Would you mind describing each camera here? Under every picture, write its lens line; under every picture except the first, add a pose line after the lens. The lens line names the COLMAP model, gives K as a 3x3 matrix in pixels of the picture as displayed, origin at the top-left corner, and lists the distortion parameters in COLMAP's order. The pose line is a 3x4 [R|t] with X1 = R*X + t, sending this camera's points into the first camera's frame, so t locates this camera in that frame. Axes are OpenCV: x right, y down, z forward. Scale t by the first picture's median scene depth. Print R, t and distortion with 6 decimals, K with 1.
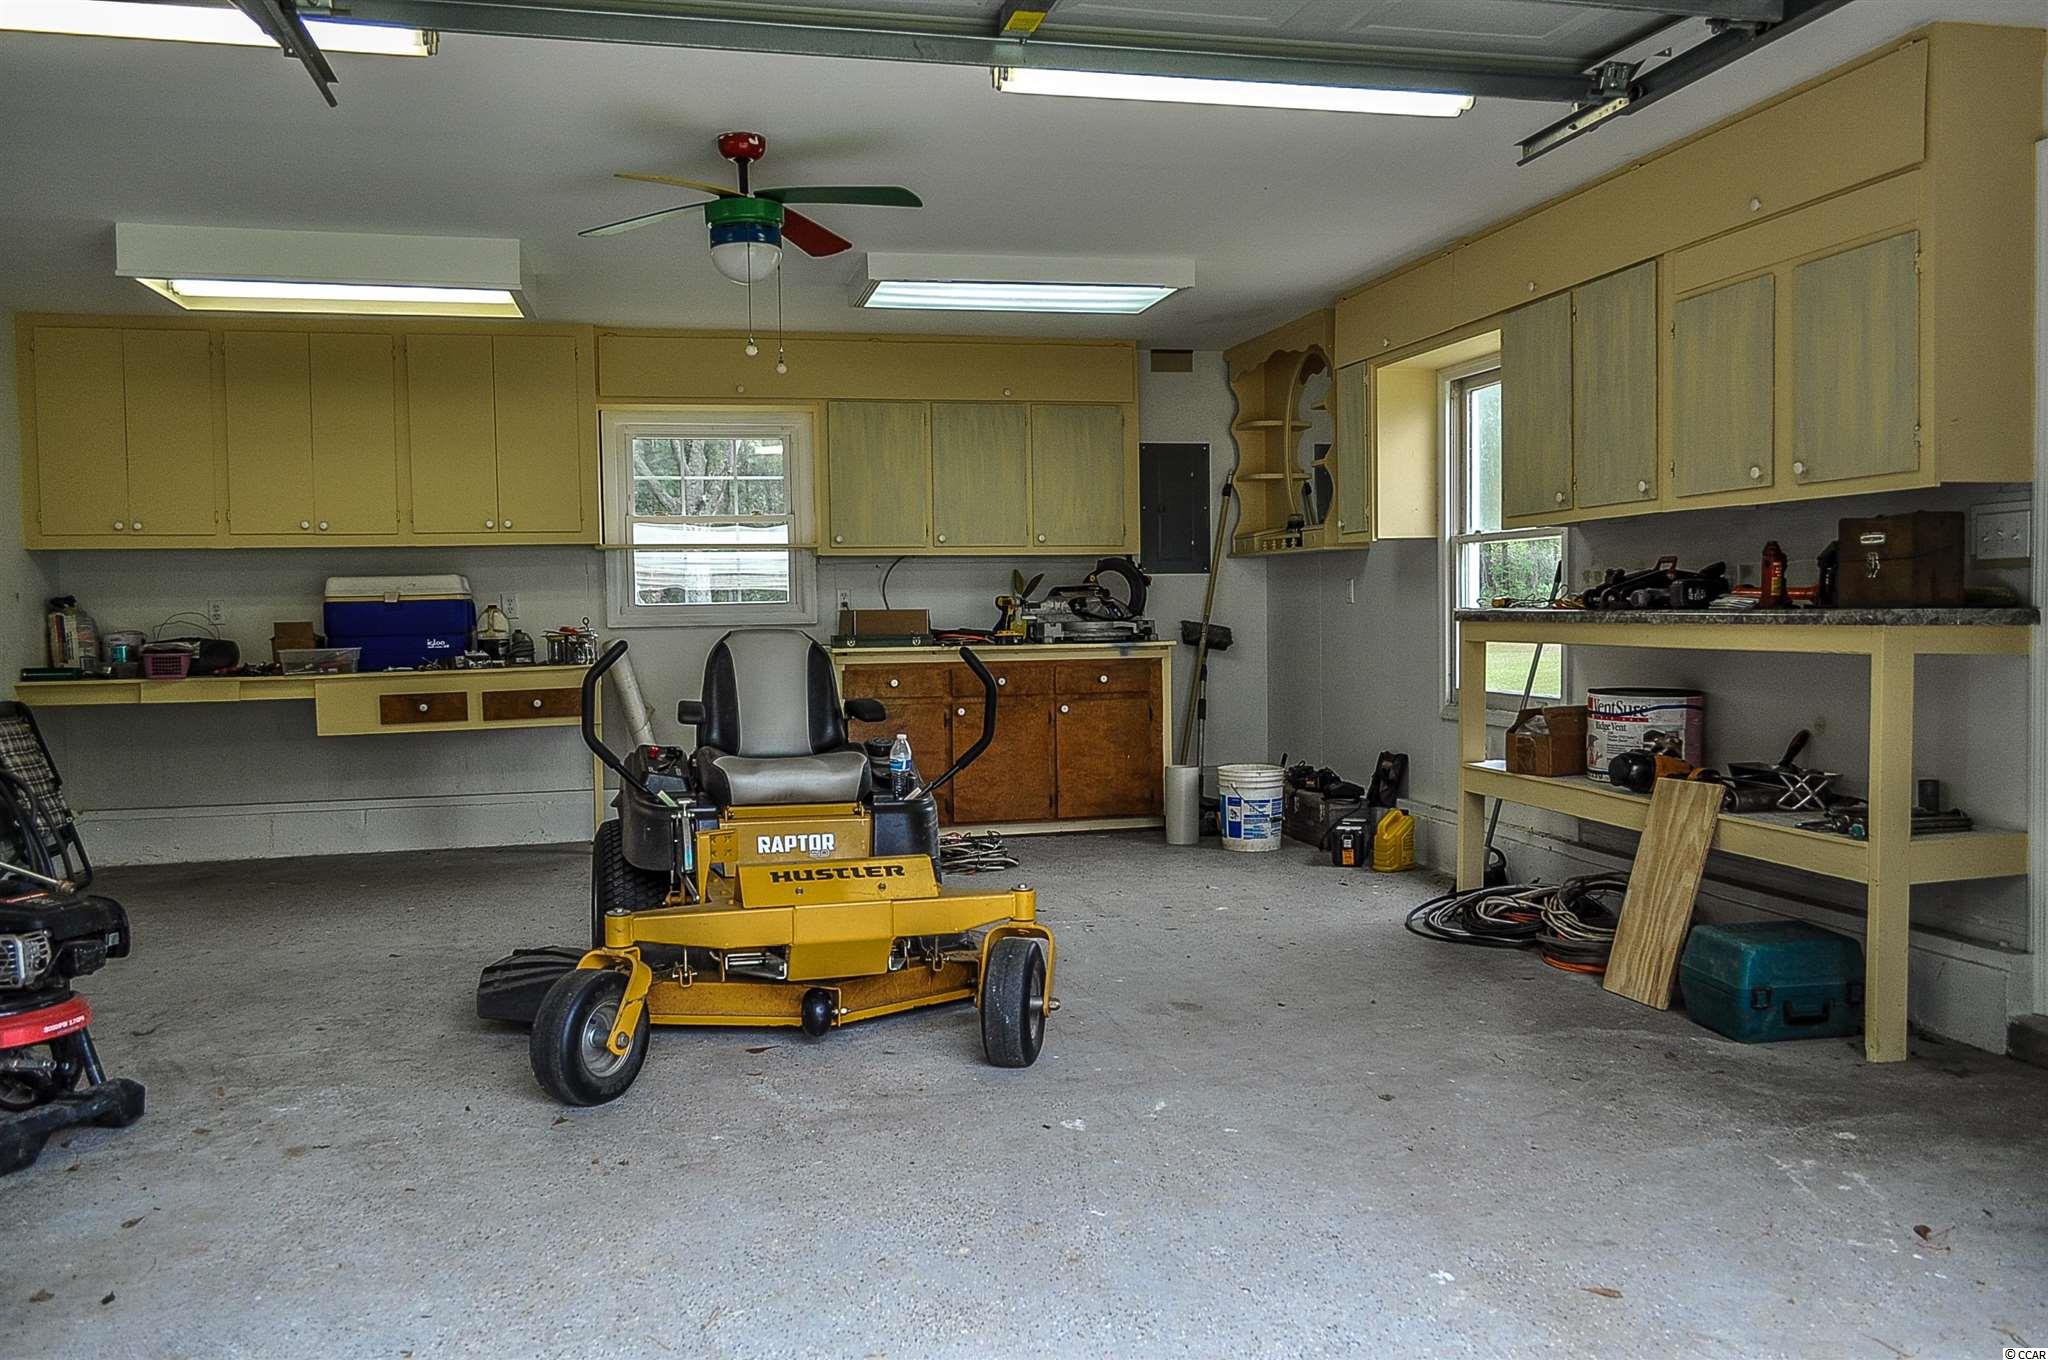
lens RADIAL K [[1625.6, 0, 1024.0], [0, 1625.6, 680.0], [0, 0, 1]] dist [-0.003988, -0.003077]
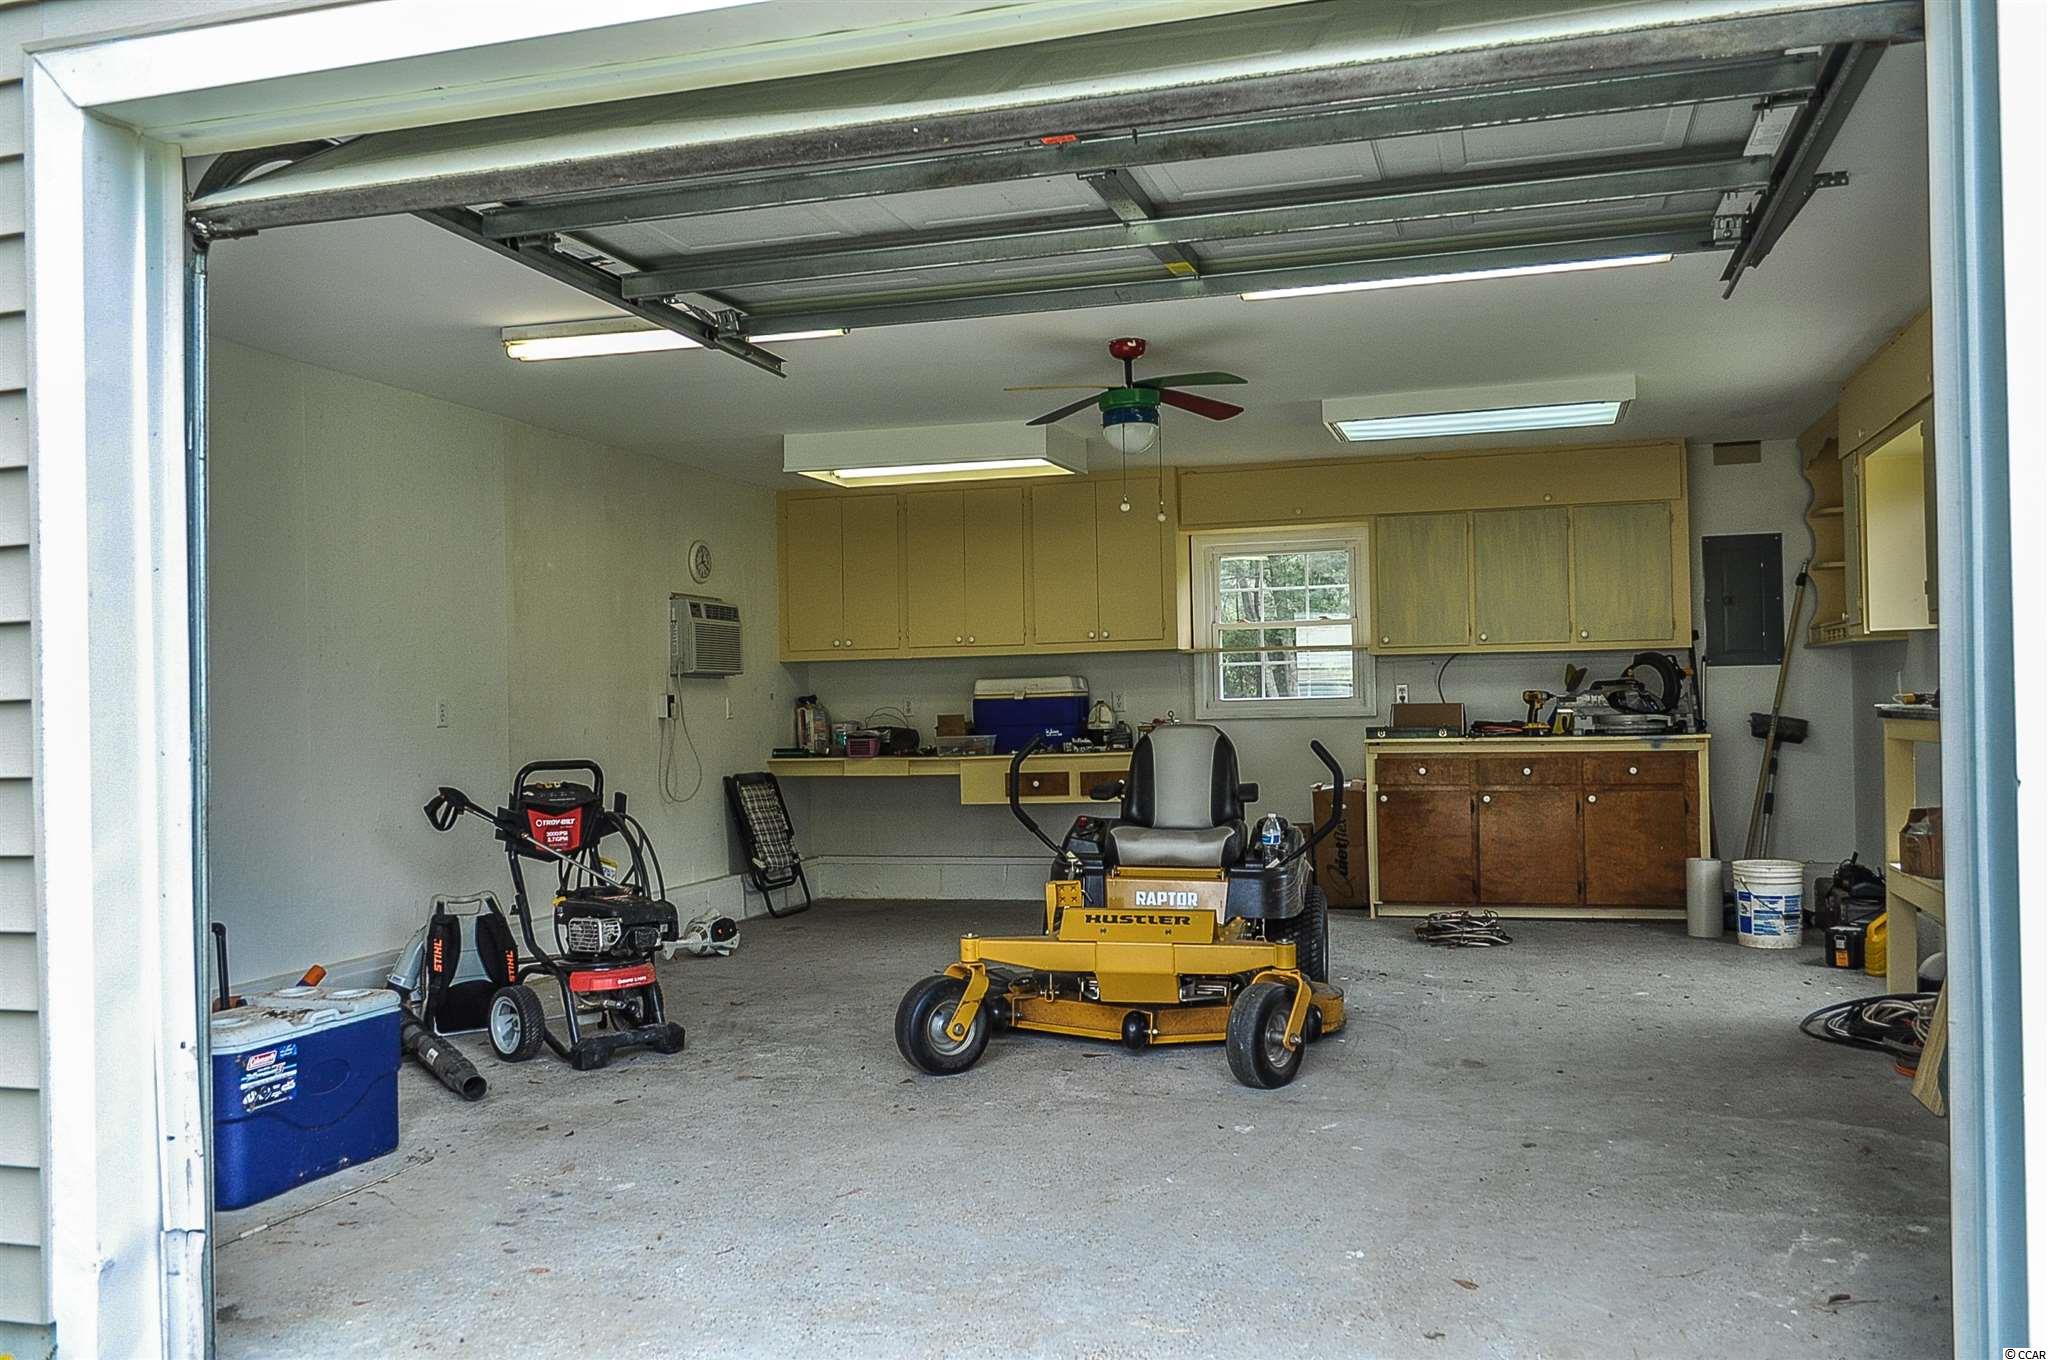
lens RADIAL K [[1605.1, 0, 1024.0], [0, 1605.1, 680.0], [0, 0, 1]] dist [-0.007490, -0.003685]
pose [[0.870277, -0.009709, -0.492467, 0.229816], [-0.015974, 0.998724, -0.047919, -0.003413], [0.492304, 0.049569, 0.869011, -0.076572]]
